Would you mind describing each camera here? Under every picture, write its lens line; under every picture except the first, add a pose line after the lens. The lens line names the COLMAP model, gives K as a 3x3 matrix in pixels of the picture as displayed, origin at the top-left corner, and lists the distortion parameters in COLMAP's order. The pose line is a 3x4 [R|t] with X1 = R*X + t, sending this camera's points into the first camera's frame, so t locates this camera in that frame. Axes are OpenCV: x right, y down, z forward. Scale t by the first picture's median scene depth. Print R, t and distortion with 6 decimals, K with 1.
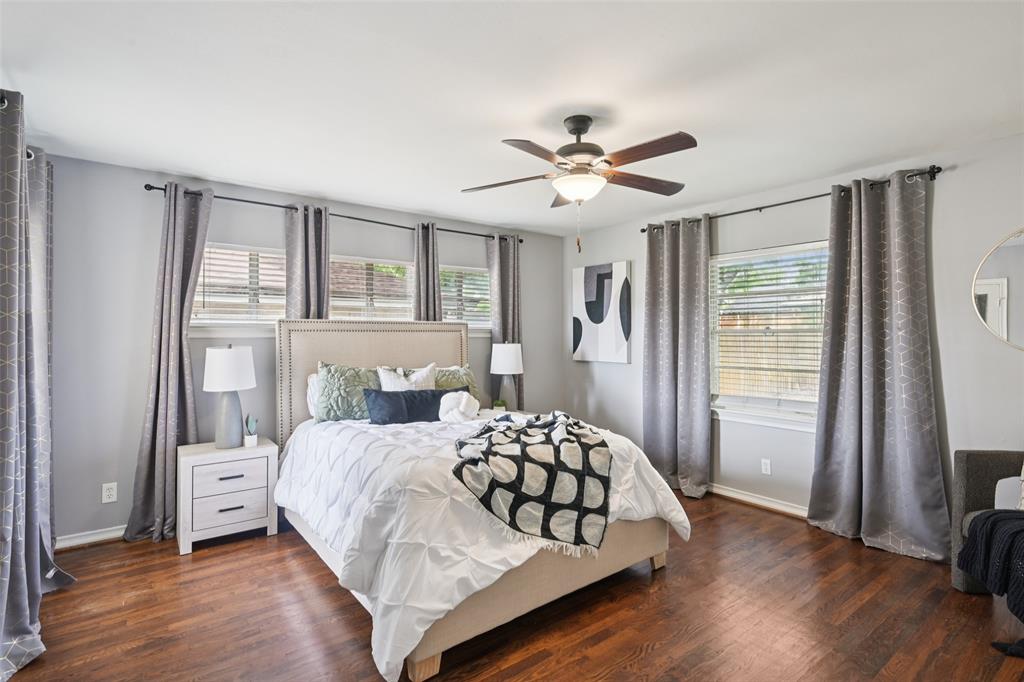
lens RADIAL K [[491.2, 0, 502.4], [0, 491.2, 332.9], [0, 0, 1]] dist [-0.004231, 0.001298]
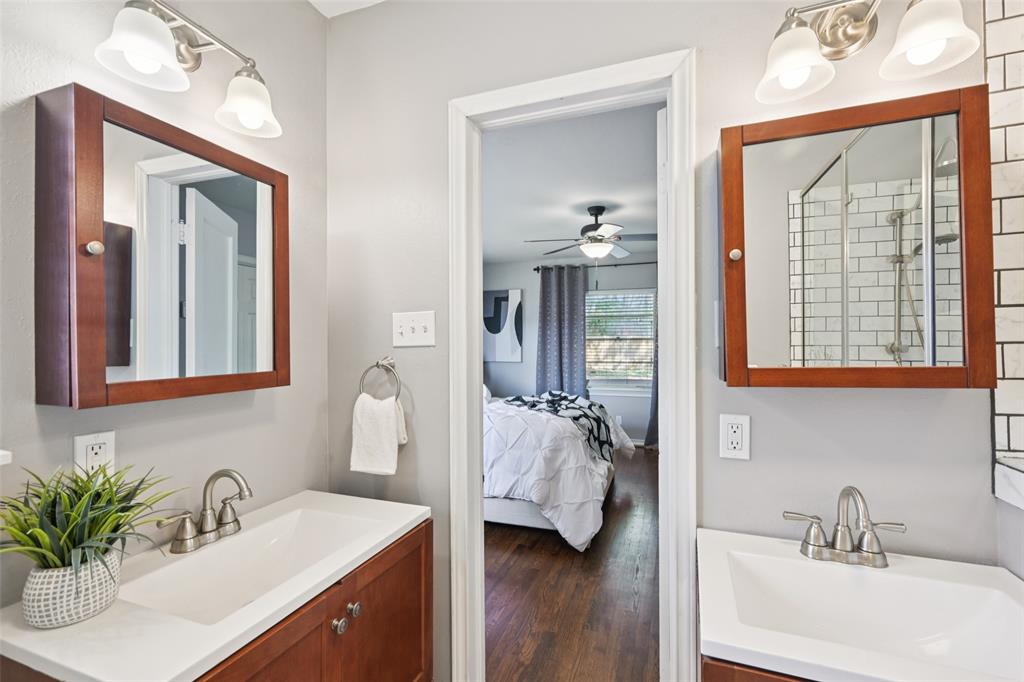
lens RADIAL K [[441.8, 0, 514.0], [0, 441.8, 343.6], [0, 0, 1]] dist [-0.000597, -0.000069]
pose [[0.830719, -0.000284, 0.556692, -0.550146], [0.001373, 0.999998, -0.001539, 0.012439], [-0.556691, 0.002043, 0.830717, -0.044501]]
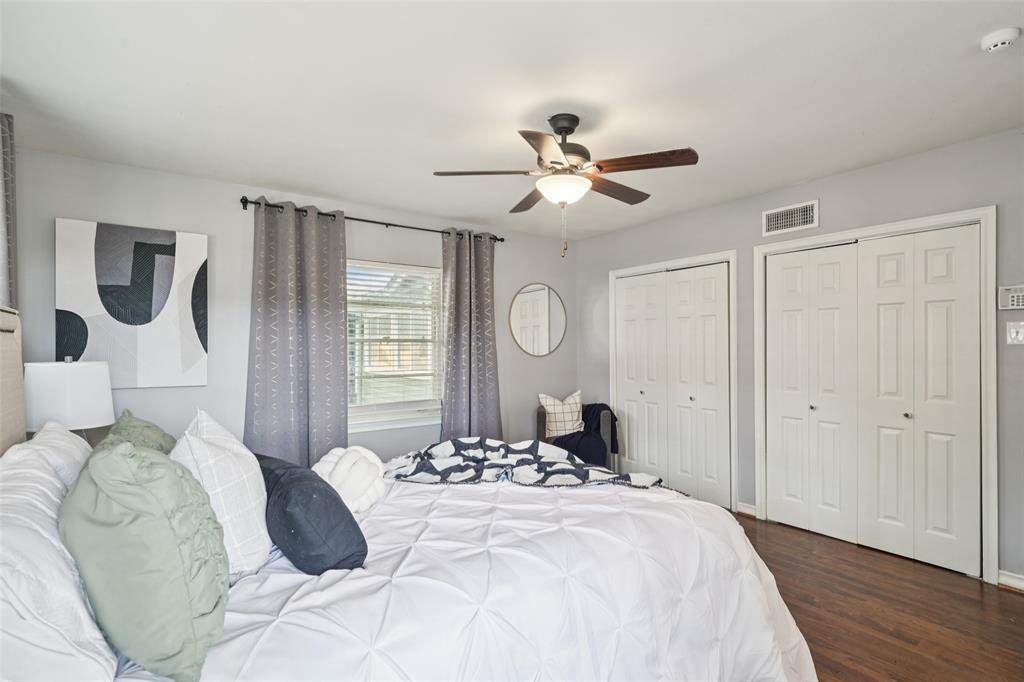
lens RADIAL K [[491.2, 0, 517.0], [0, 491.2, 343.2], [0, 0, 1]] dist [-0.004231, 0.001298]
pose [[0.016239, 0.007380, 0.999841, -0.499164], [-0.001681, 0.999972, -0.007354, 0.009858], [-0.999867, -0.001561, 0.016251, 0.657779]]
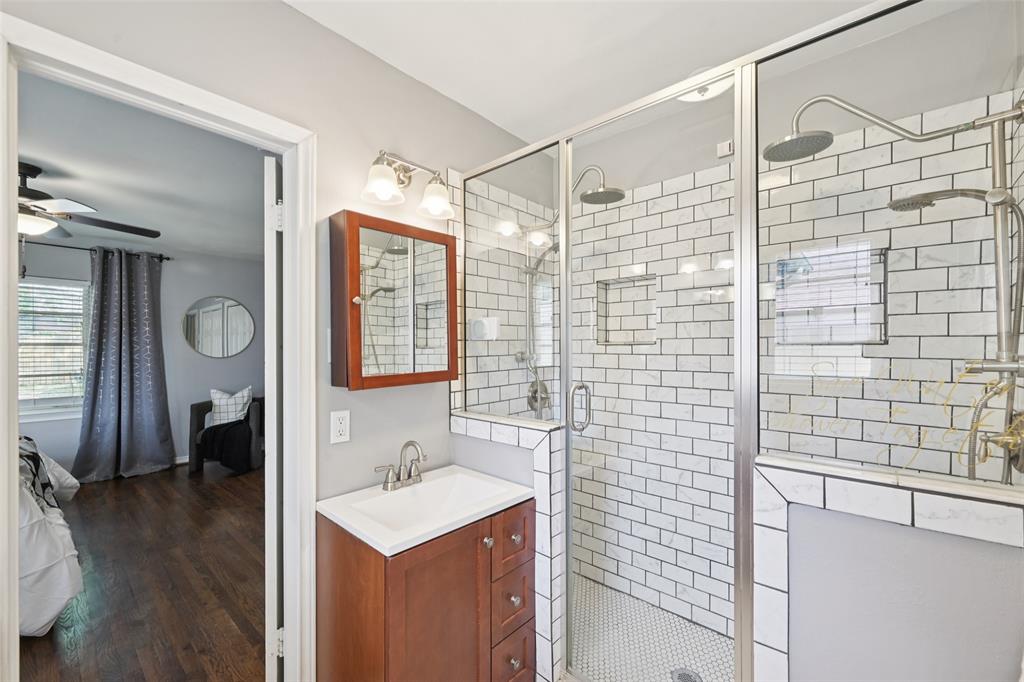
lens RADIAL K [[420.6, 0, 512.6], [0, 420.6, 340.0], [0, 0, 1]] dist [0.003547, 0.000414]
pose [[-0.213259, 0.018428, 0.976822, -0.675927], [-0.004129, 0.999796, -0.019763, 0.001504], [-0.976987, -0.008248, -0.213140, 0.041268]]
